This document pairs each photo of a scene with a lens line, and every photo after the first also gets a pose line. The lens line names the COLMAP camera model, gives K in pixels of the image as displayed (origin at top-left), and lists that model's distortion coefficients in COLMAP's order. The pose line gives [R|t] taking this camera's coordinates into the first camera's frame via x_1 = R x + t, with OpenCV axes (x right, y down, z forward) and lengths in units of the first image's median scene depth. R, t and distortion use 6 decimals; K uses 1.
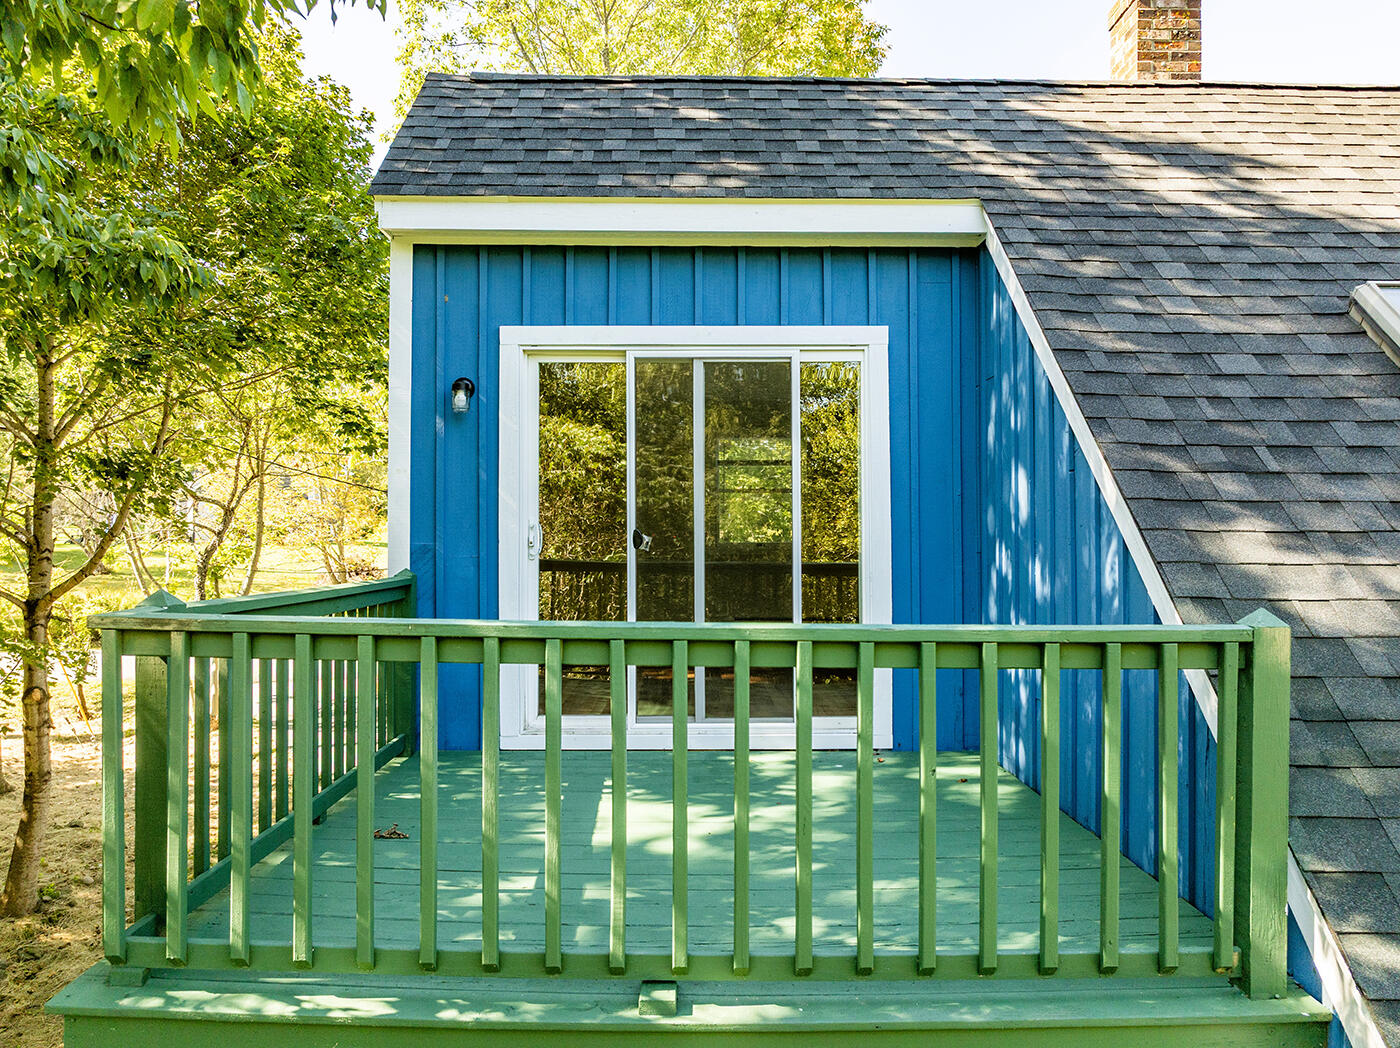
lens RADIAL K [[993.7, 0, 694.4], [0, 993.7, 528.2], [0, 0, 1]] dist [-0.028825, 0.023002]
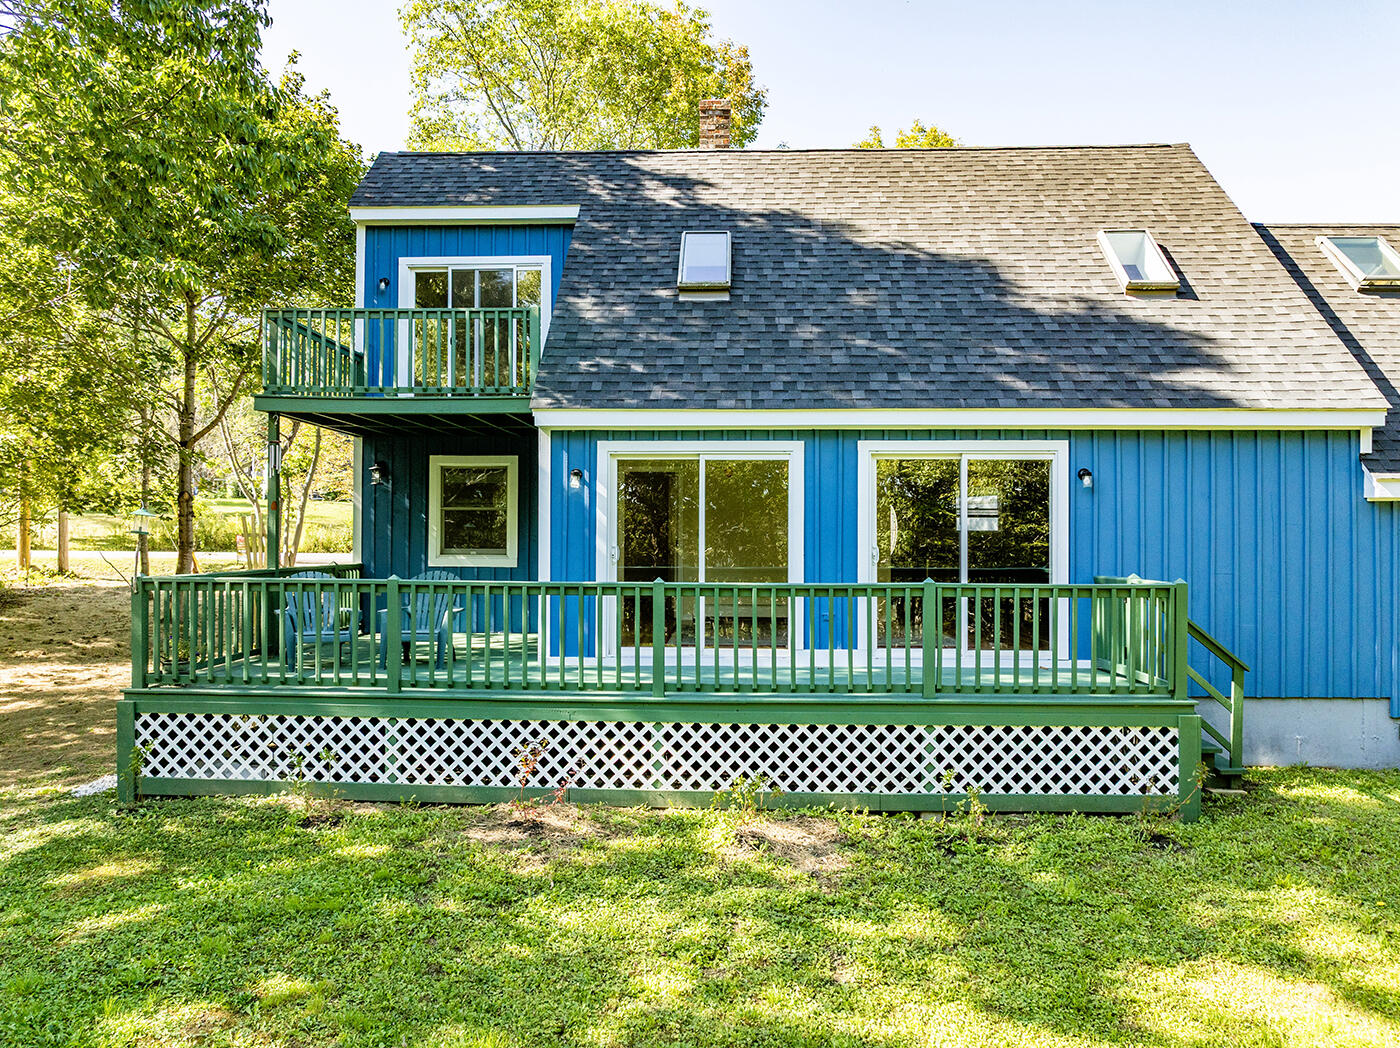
lens RADIAL K [[993.7, 0, 694.4], [0, 993.7, 528.2], [0, 0, 1]] dist [-0.028825, 0.023002]
pose [[0.998333, 0.003239, -0.057633, 0.686029], [-0.003211, 0.999995, 0.000584, 0.471278], [0.057635, -0.000398, 0.998338, -1.441603]]
